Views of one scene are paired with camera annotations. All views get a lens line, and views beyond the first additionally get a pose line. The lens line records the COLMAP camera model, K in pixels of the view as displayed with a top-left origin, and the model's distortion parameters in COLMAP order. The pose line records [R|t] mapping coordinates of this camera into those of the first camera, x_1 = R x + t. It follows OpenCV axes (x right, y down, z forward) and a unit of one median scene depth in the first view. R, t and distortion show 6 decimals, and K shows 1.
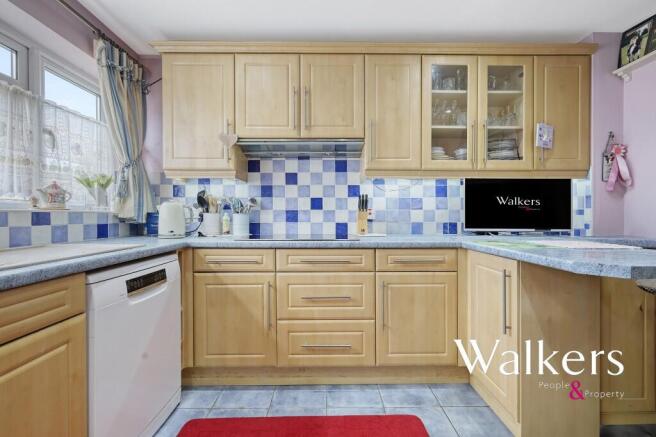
lens RADIAL K [[283.8, 0, 328.0], [0, 283.8, 218.5], [0, 0, 1]] dist [-0.001078, -0.000276]
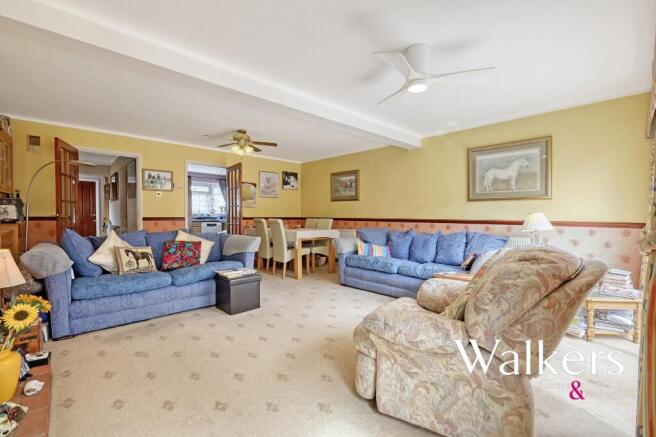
lens RADIAL K [[283.8, 0, 328.0], [0, 283.8, 218.5], [0, 0, 1]] dist [-0.001078, -0.000276]
pose [[0.670148, 0.009077, -0.742172, 3.872400], [-0.004667, 0.999957, 0.008016, 0.008896], [0.742213, -0.001909, 0.670162, -0.871676]]
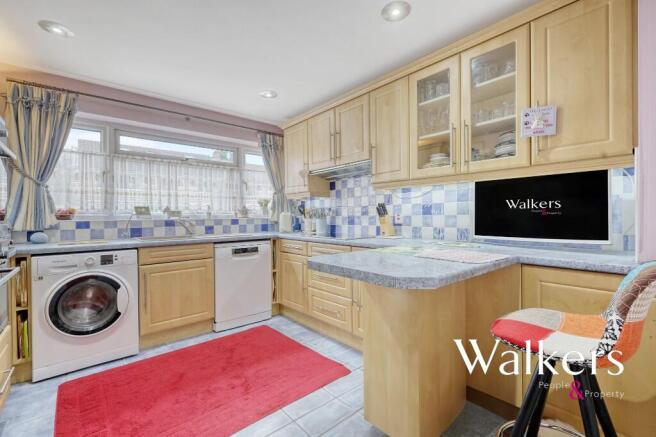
lens RADIAL K [[283.8, 0, 328.0], [0, 283.8, 218.5], [0, 0, 1]] dist [-0.001078, -0.000276]
pose [[0.647456, 0.000478, -0.762102, 0.963200], [0.000426, 0.999999, 0.000990, -0.022071], [0.762102, -0.000966, 0.647456, 0.046254]]
